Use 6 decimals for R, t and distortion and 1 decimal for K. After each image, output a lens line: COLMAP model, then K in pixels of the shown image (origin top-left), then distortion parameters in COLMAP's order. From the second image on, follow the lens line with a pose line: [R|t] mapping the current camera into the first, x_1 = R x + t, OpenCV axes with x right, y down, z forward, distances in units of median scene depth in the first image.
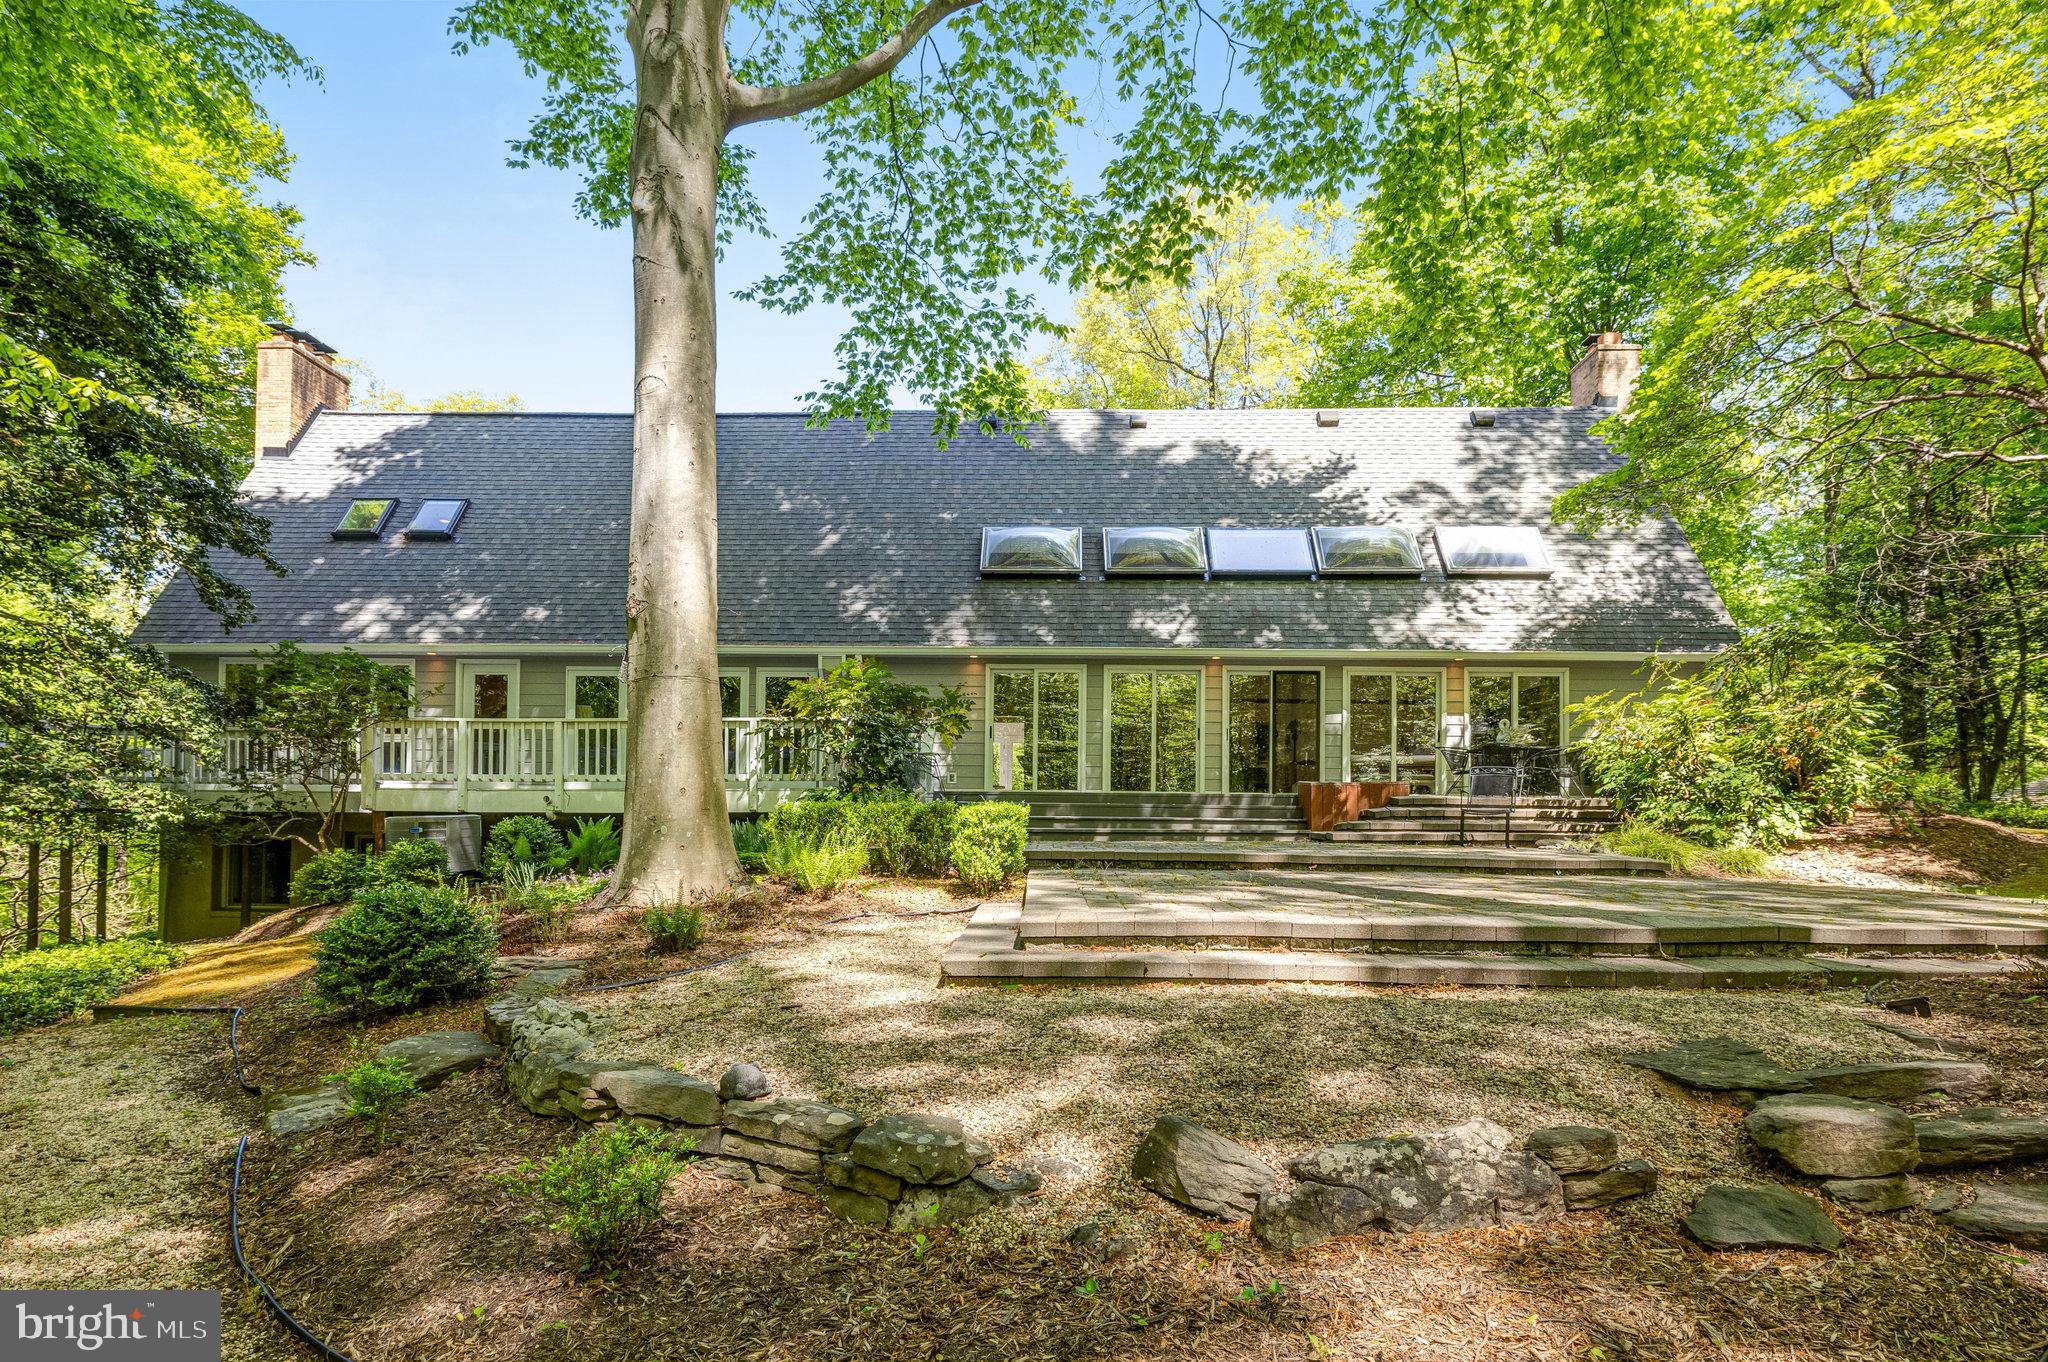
lens RADIAL K [[1110.3, 0, 971.2], [0, 1110.3, 805.3], [0, 0, 1]] dist [0.011080, -0.016964]
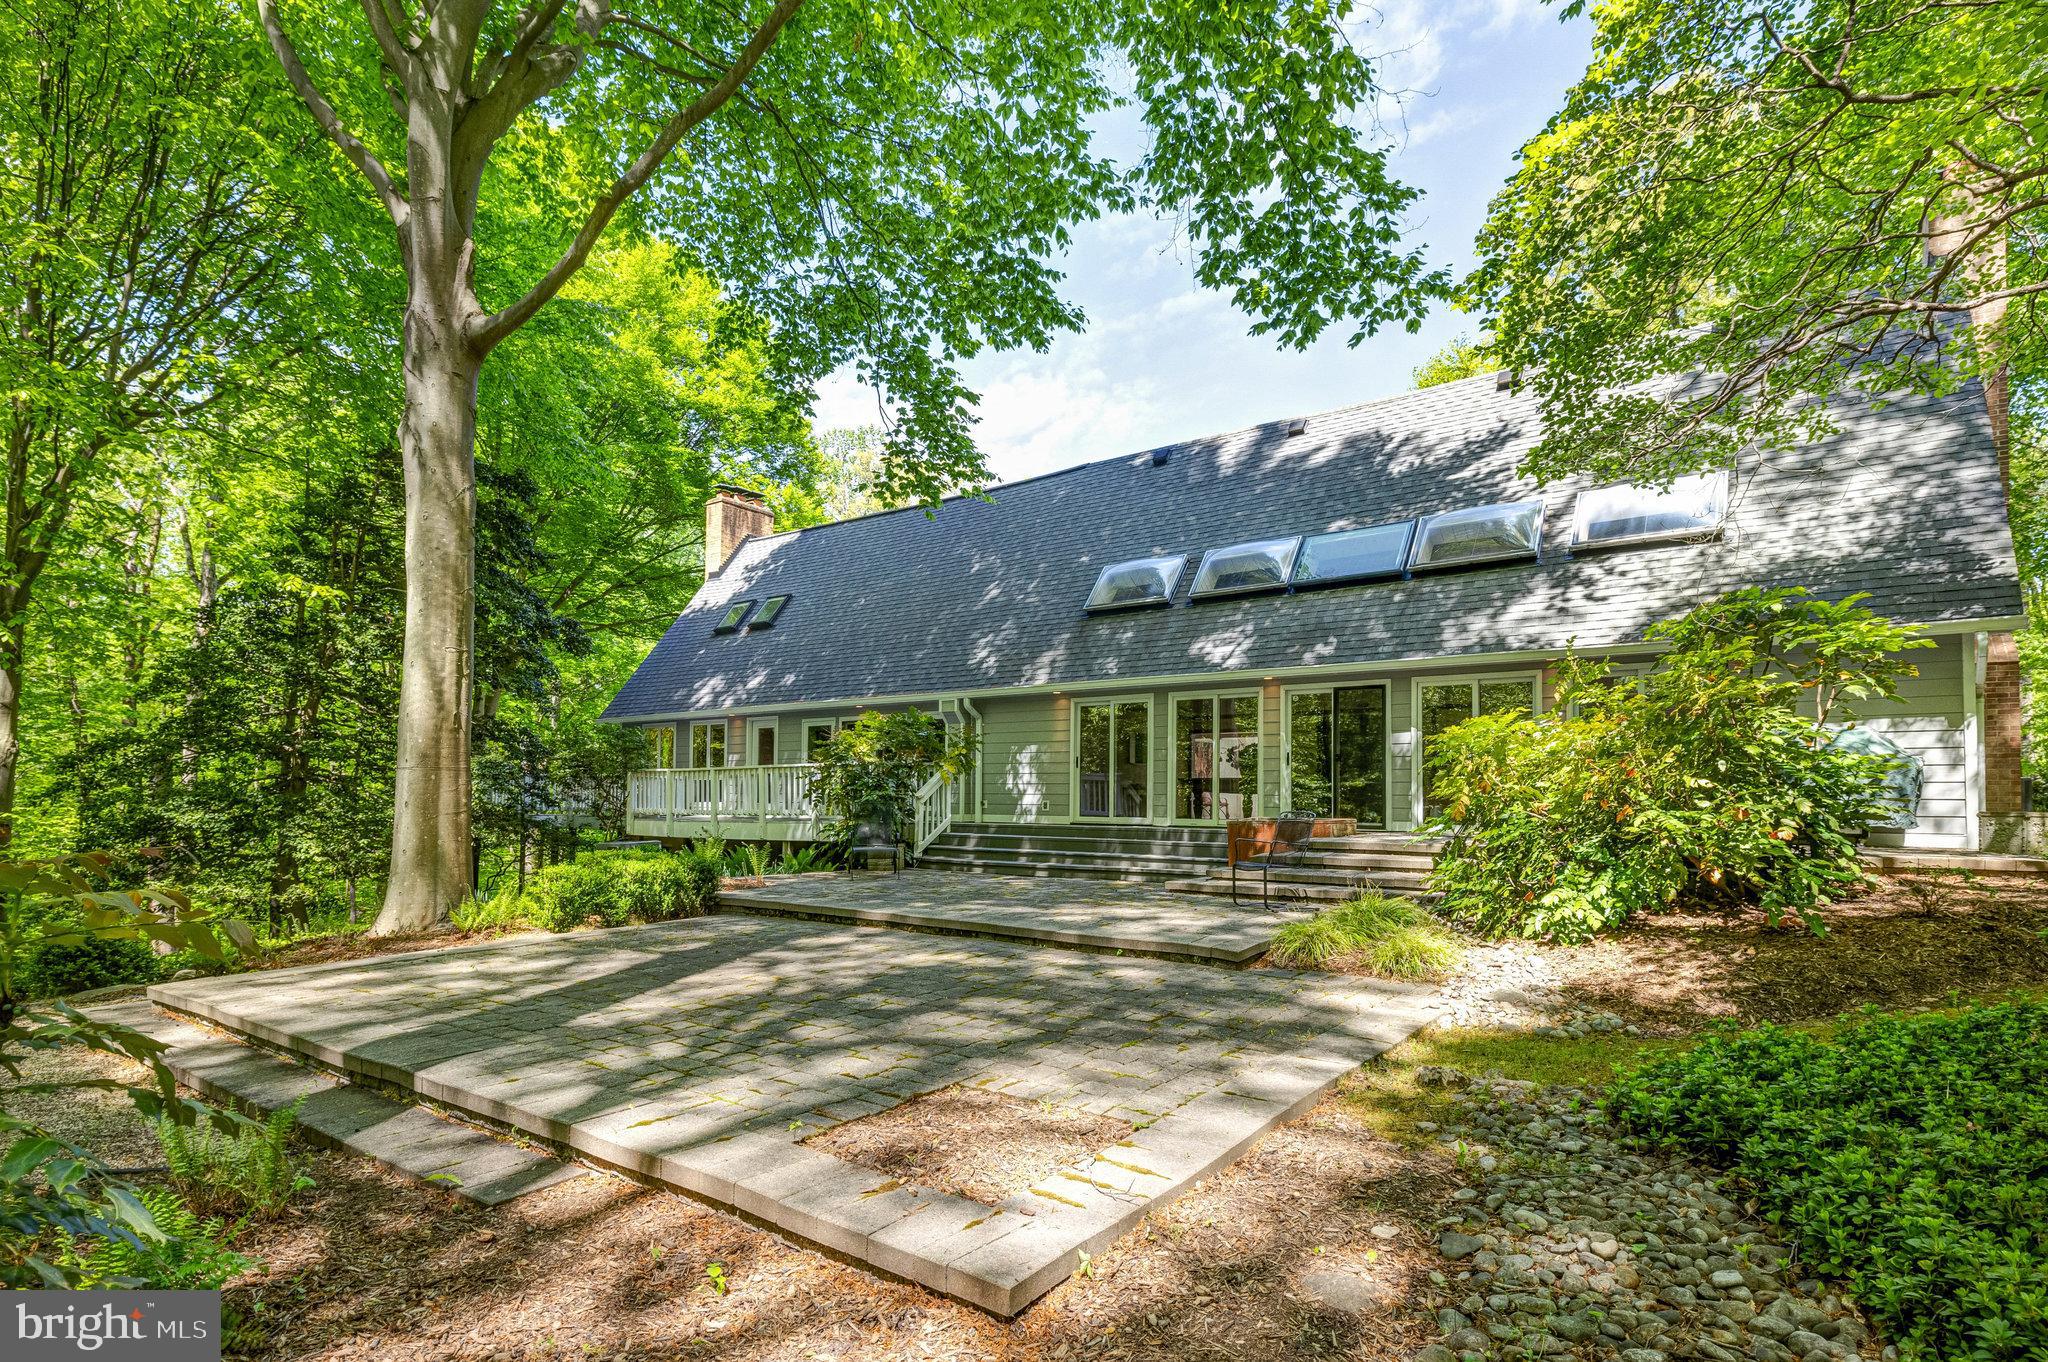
lens RADIAL K [[999.7, 0, 1036.9], [0, 999.7, 776.6], [0, 0, 1]] dist [0.001006, 0.000324]
pose [[0.829957, -0.016082, -0.557595, 0.526659], [0.007792, 0.999821, -0.017239, -0.036644], [0.557773, 0.009962, 0.829934, 0.190217]]
